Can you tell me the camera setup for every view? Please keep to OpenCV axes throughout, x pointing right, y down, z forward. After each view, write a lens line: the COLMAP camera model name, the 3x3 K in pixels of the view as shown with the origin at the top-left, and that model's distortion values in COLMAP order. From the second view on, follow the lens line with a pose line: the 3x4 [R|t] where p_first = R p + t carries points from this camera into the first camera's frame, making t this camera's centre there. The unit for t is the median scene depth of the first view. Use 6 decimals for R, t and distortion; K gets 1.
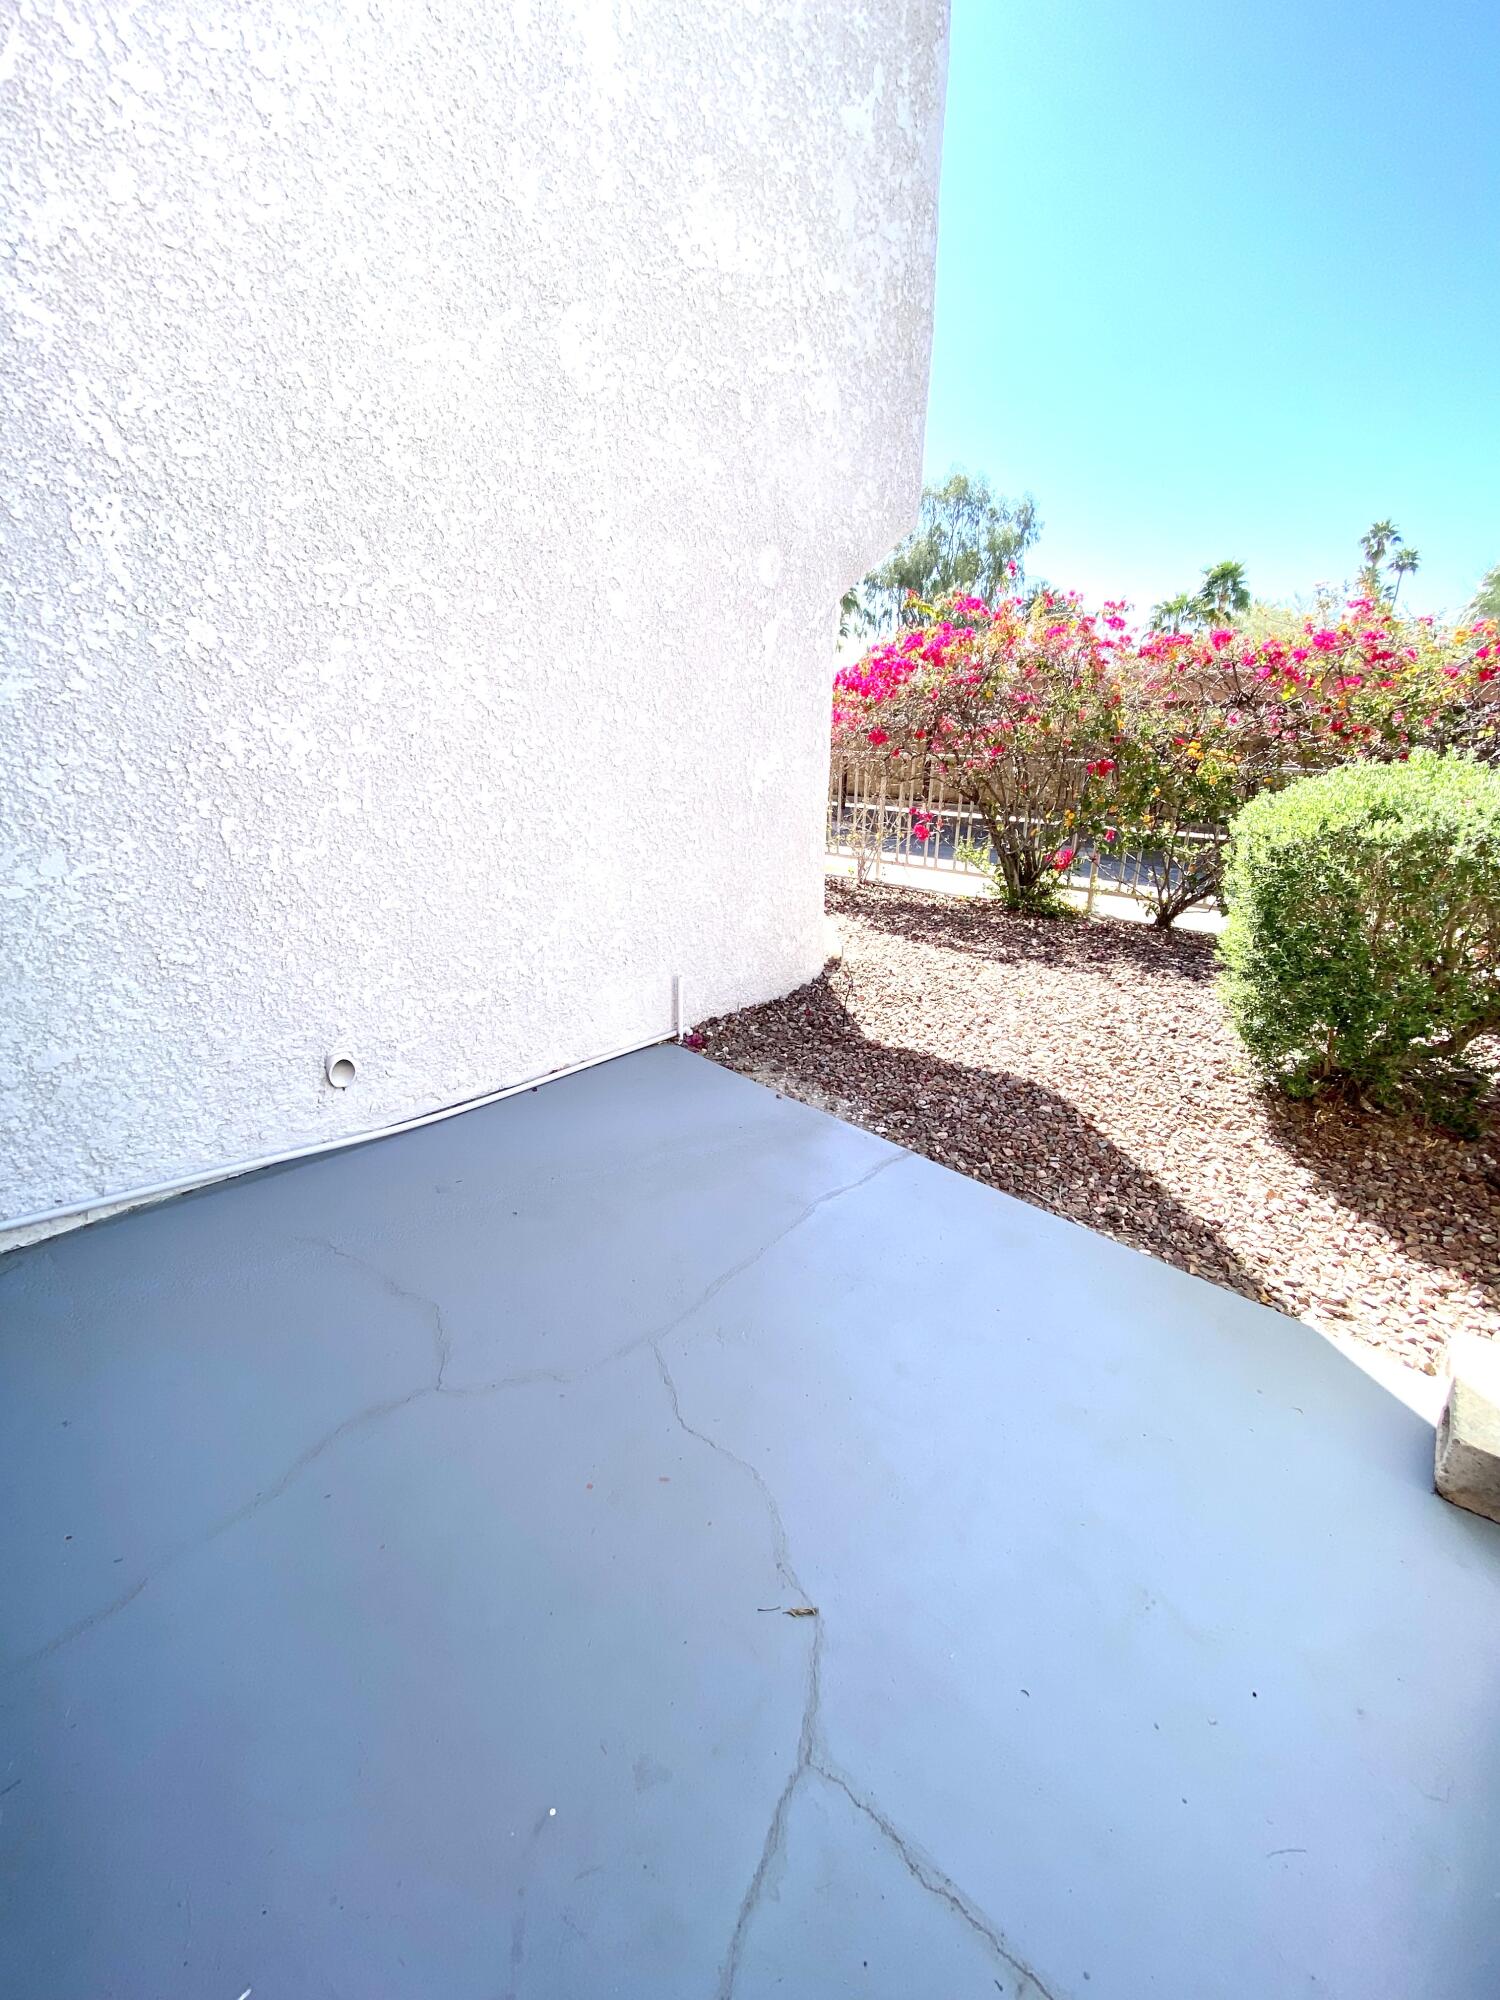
lens RADIAL K [[810.9, 0, 750.0], [0, 810.9, 1000.0], [0, 0, 1]] dist [0.024690, -0.022610]
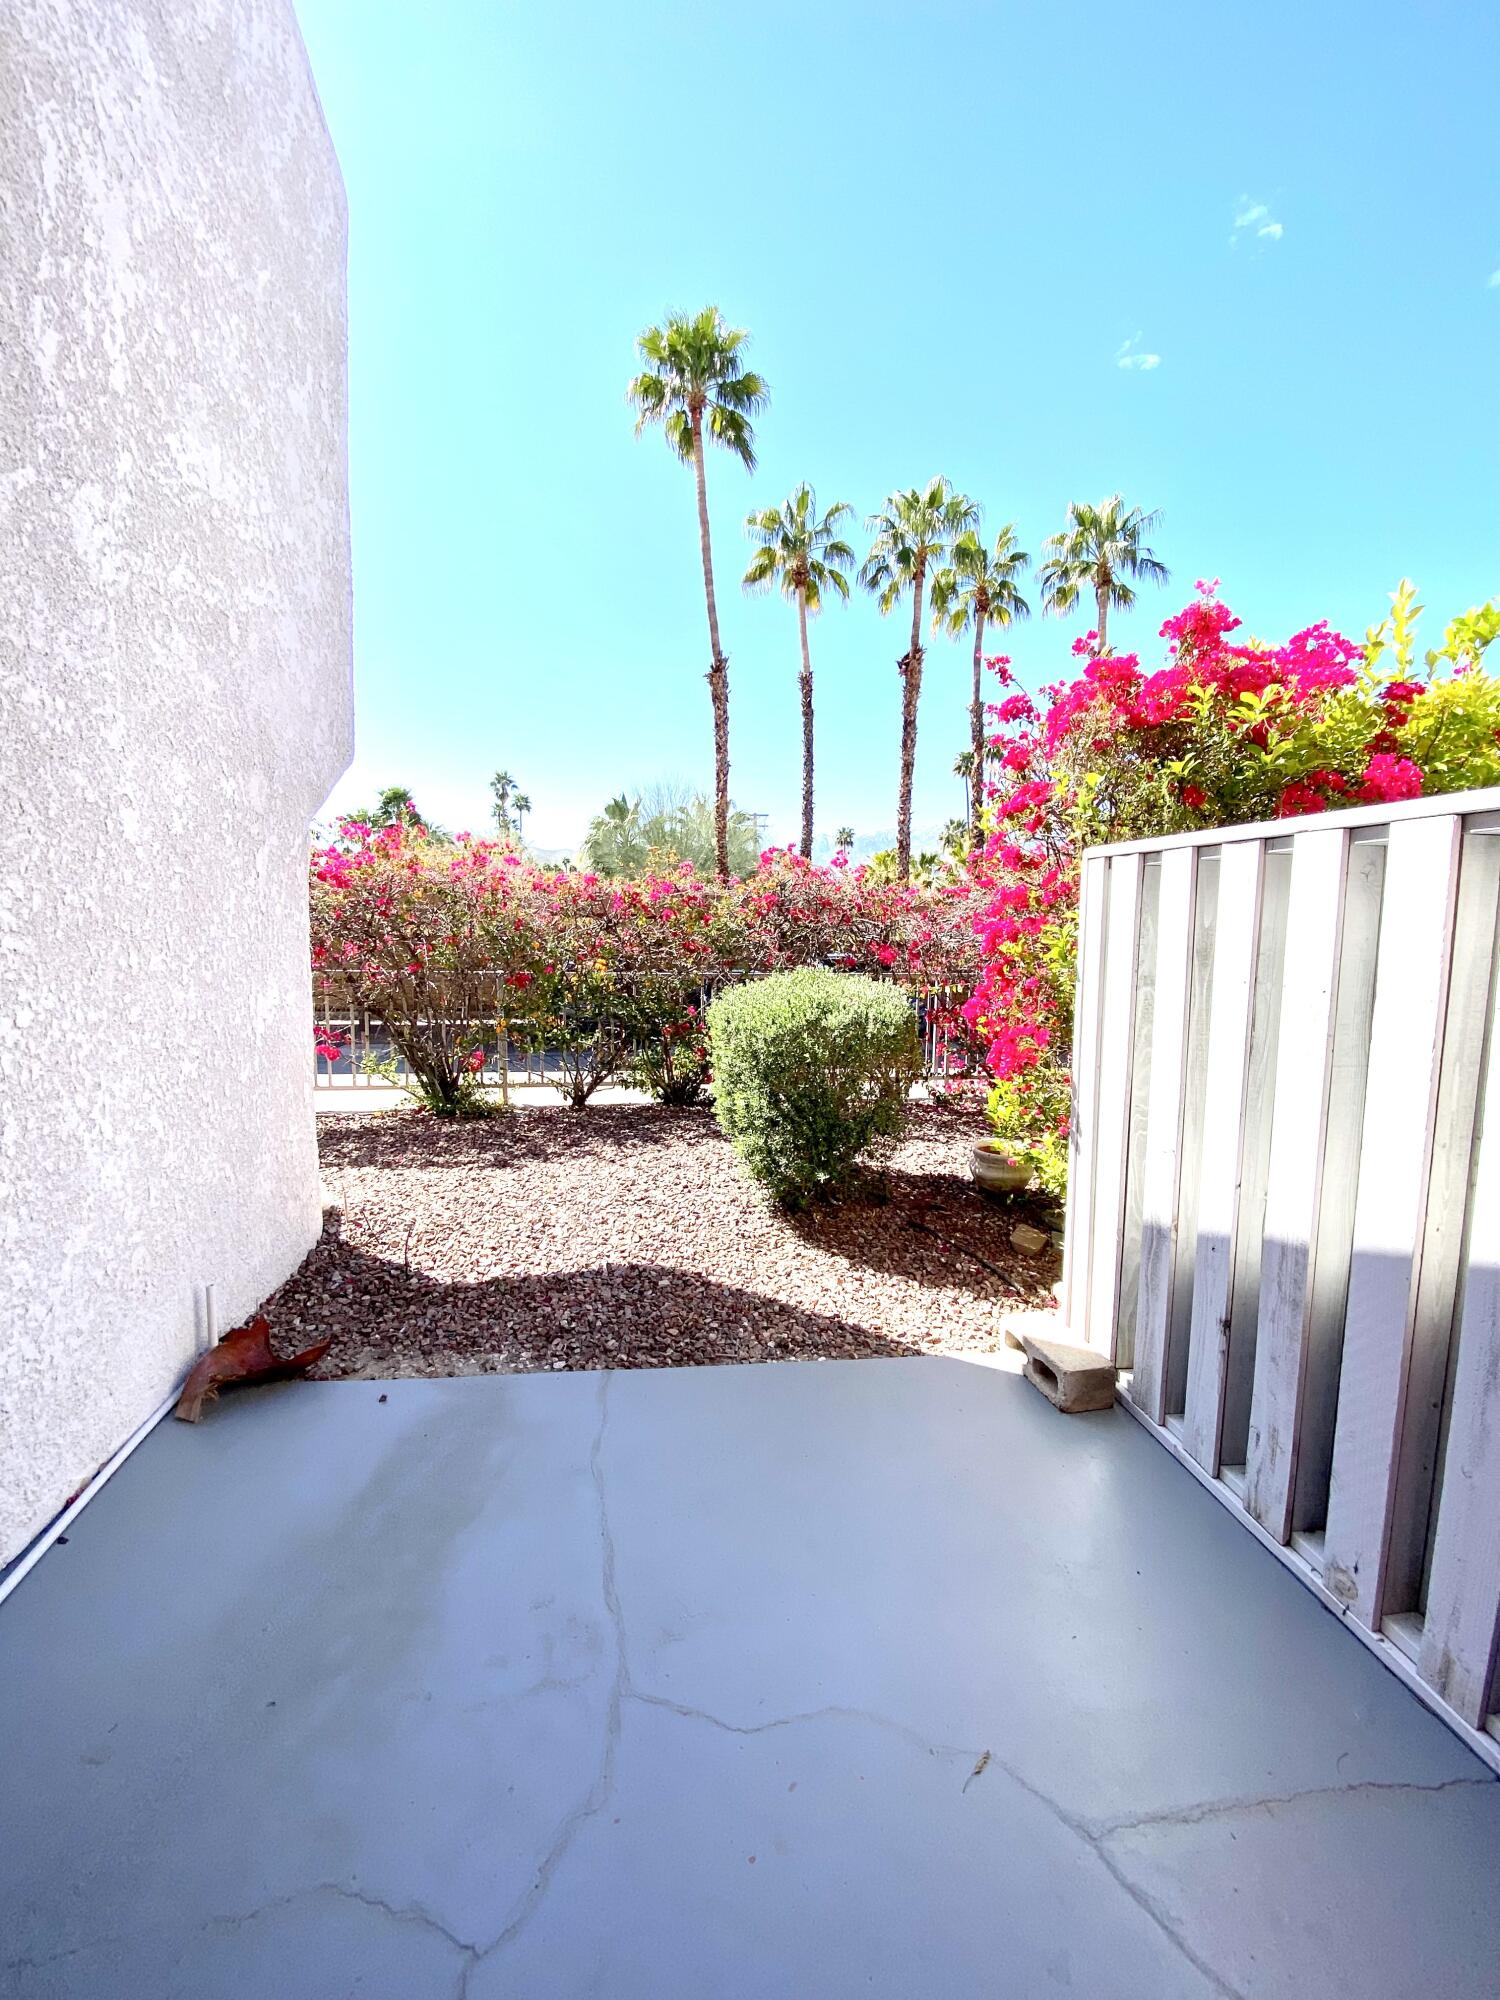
lens RADIAL K [[804.6, 0, 750.0], [0, 804.6, 1000.0], [0, 0, 1]] dist [0.034576, -0.021670]
pose [[0.625794, -0.074258, 0.776445, -0.390723], [0.248466, 0.962579, -0.108197, -0.089848], [-0.739355, 0.260629, 0.620827, 0.118942]]
